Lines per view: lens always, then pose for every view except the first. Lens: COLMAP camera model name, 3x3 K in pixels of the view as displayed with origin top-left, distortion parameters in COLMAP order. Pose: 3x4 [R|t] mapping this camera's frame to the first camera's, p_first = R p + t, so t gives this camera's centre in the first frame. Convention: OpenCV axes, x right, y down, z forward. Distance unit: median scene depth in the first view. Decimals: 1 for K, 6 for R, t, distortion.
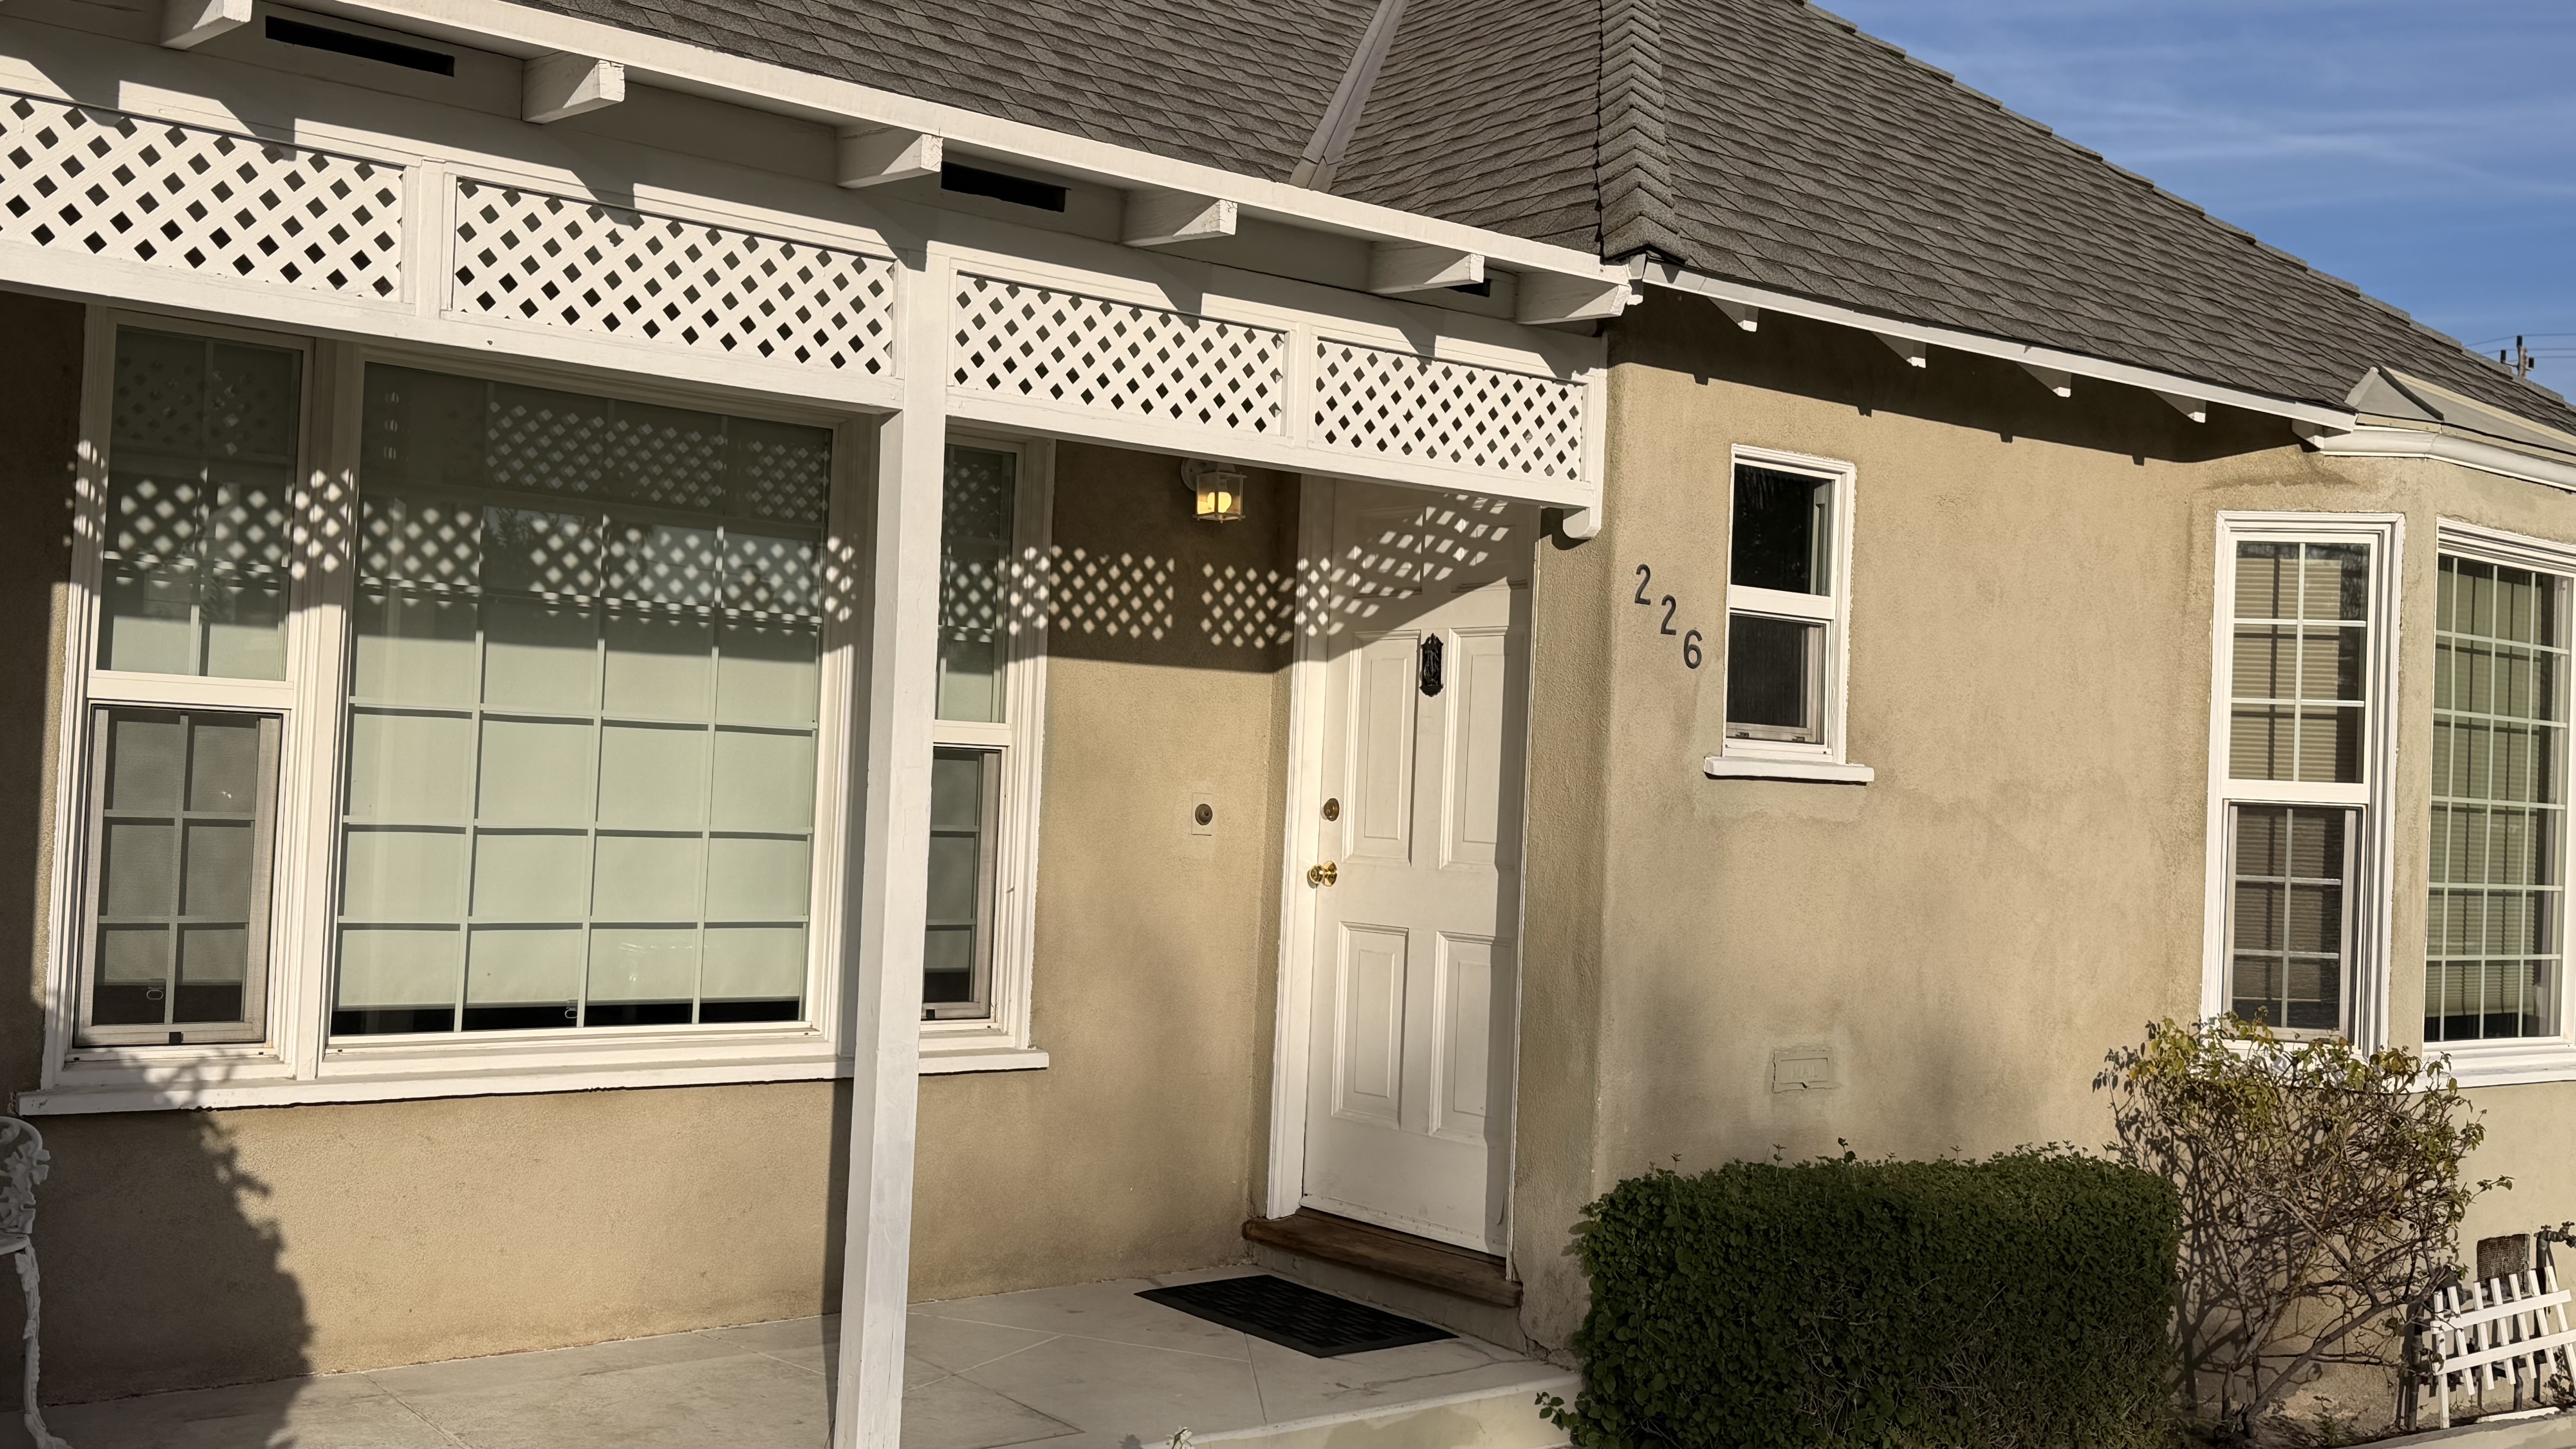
lens RADIAL K [[2488.5, 0, 1290.8], [0, 2488.5, 729.8], [0, 0, 1]] dist [0.203347, -0.474795]
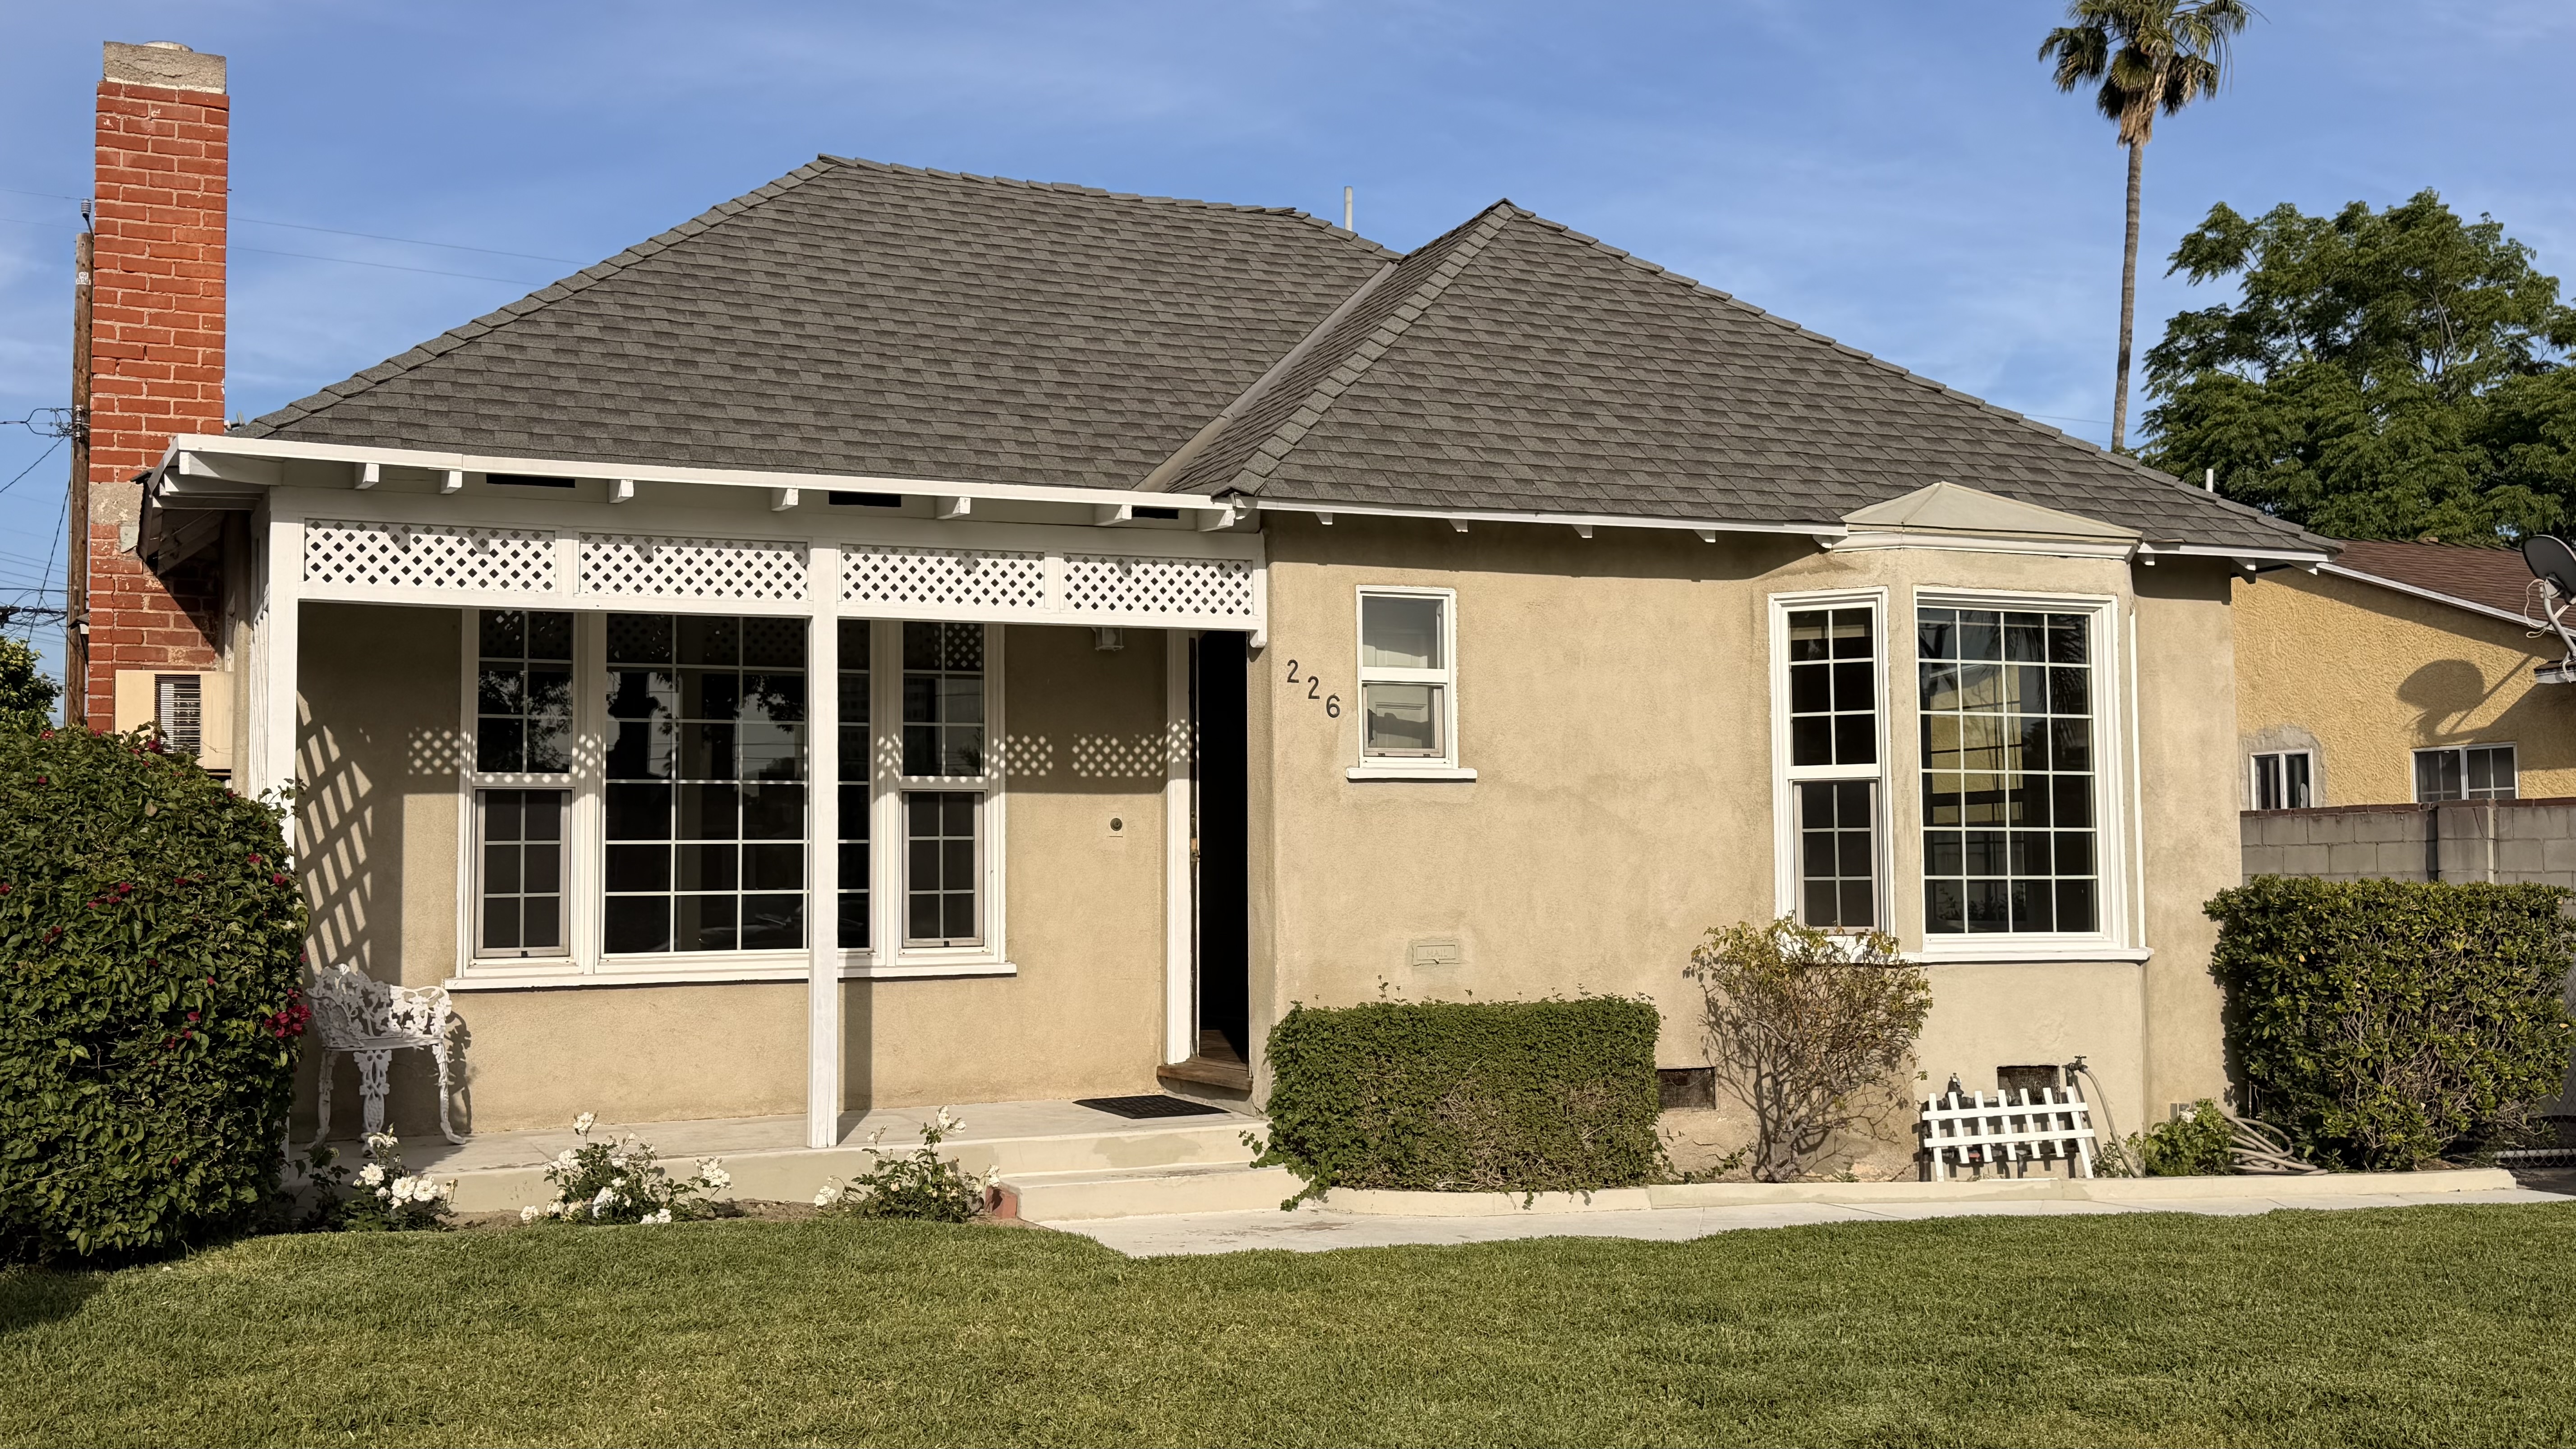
lens RADIAL K [[2488.5, 0, 1290.8], [0, 2488.5, 729.8], [0, 0, 1]] dist [0.203347, -0.474795]
pose [[0.965499, -0.067532, -0.251498, 0.524125], [0.057001, 0.997174, -0.048933, 0.061760], [0.254092, 0.032909, 0.966620, -0.619159]]
